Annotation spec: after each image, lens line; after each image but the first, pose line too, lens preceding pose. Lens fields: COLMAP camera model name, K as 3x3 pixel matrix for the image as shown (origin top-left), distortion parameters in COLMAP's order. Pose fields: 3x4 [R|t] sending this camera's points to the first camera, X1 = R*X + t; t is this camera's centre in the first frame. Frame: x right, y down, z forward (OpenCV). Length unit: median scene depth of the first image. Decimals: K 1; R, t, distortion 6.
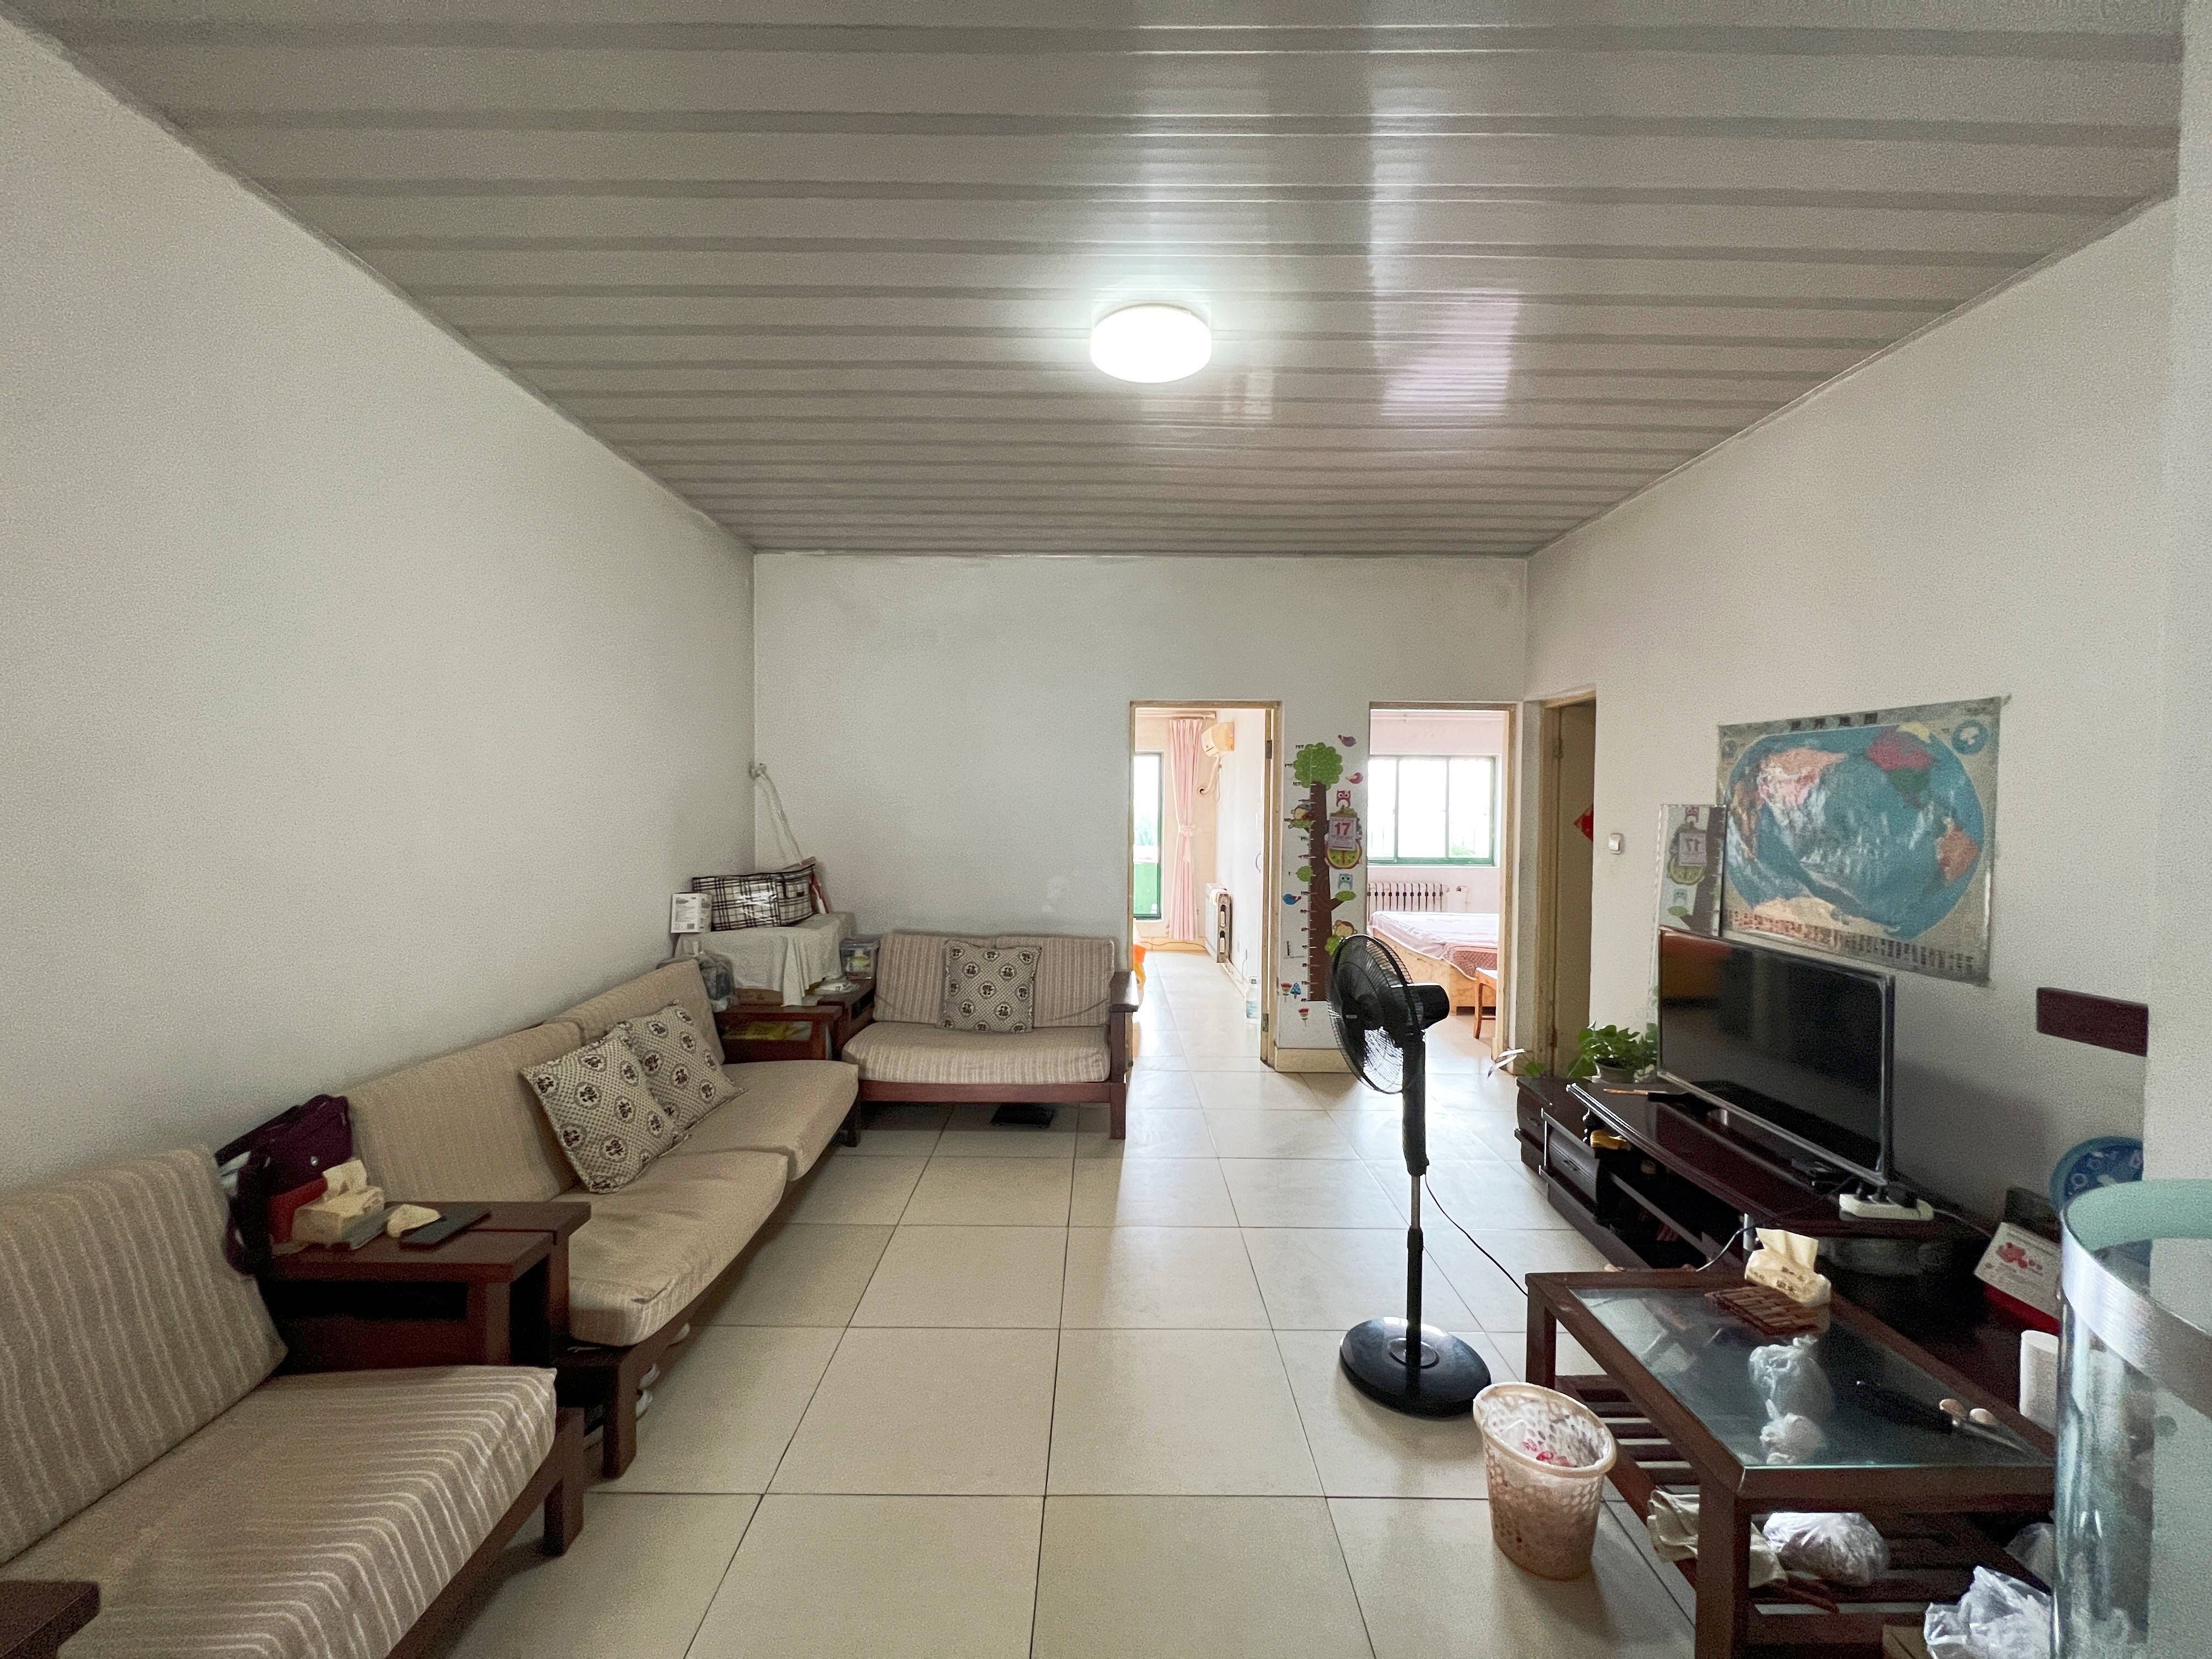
lens RADIAL K [[895.7, 0, 1112.3], [0, 895.7, 826.7], [0, 0, 1]] dist [0.002418, 0.000010]
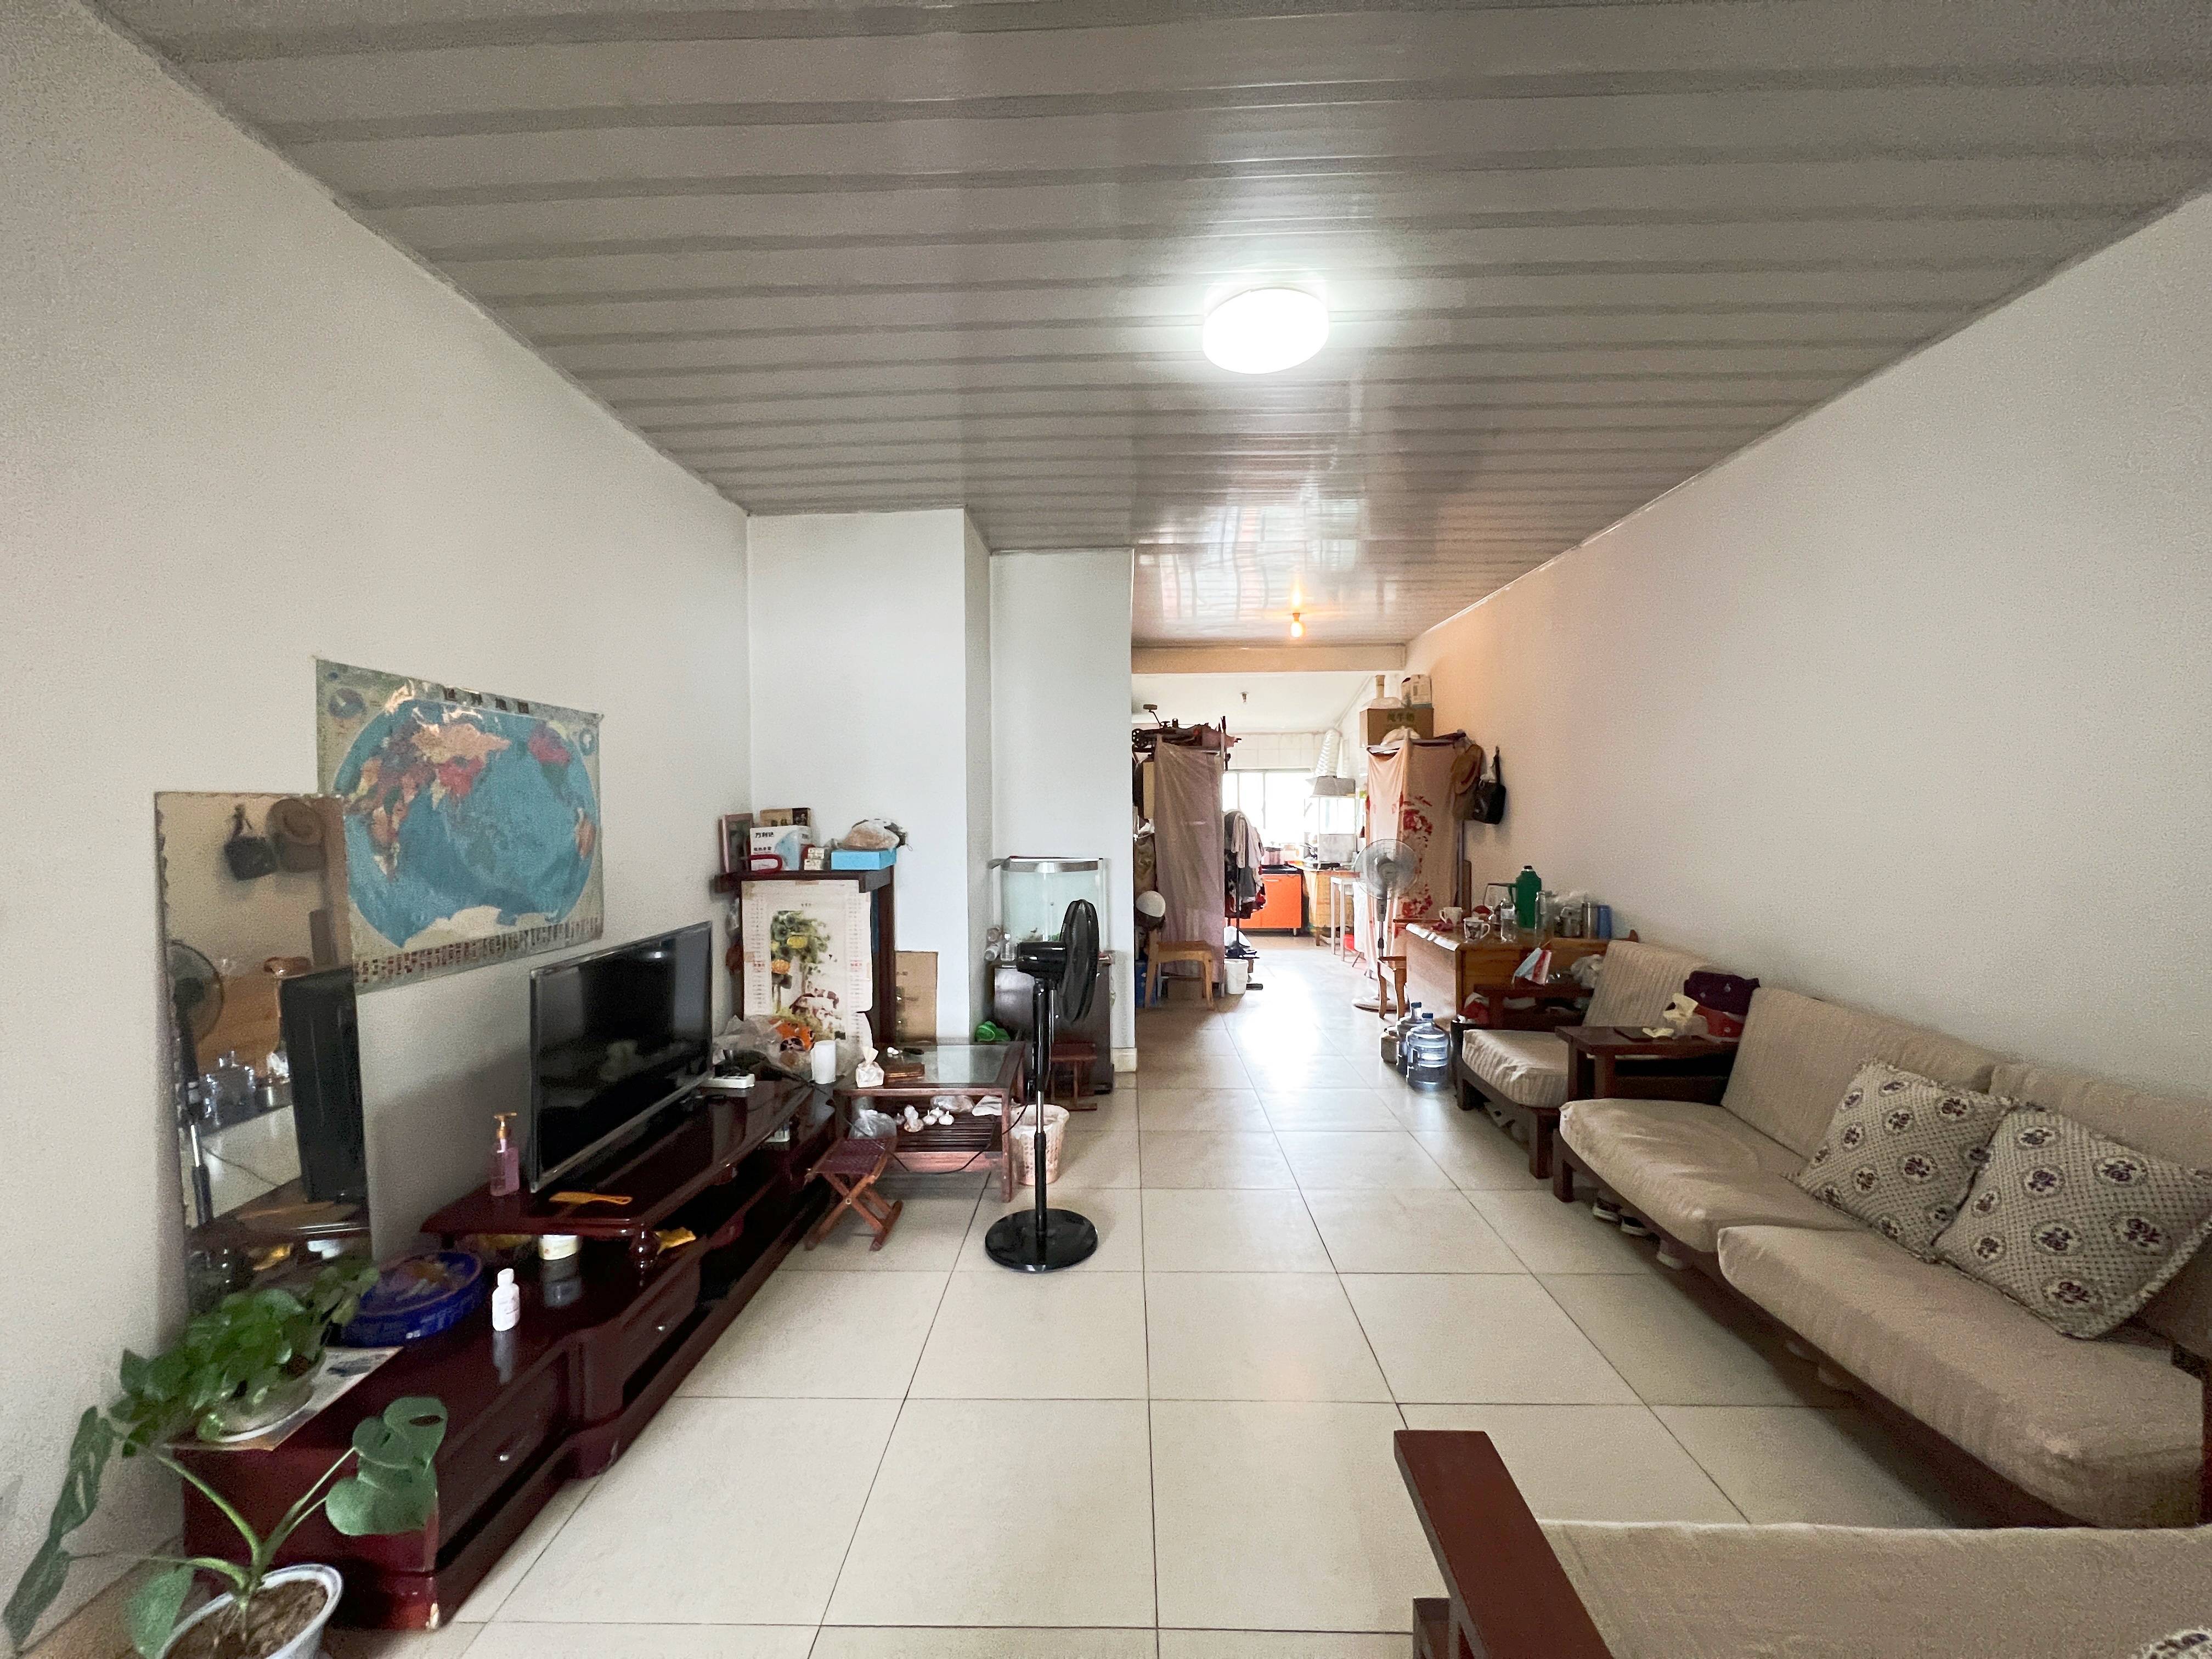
lens RADIAL K [[895.7, 0, 1101.2], [0, 895.7, 826.6], [0, 0, 1]] dist [0.002418, 0.000010]
pose [[-0.999587, 0.003411, 0.028518, 0.192667], [0.004978, 0.998471, 0.055054, -0.043120], [-0.028286, 0.055173, -0.998076, 2.013399]]
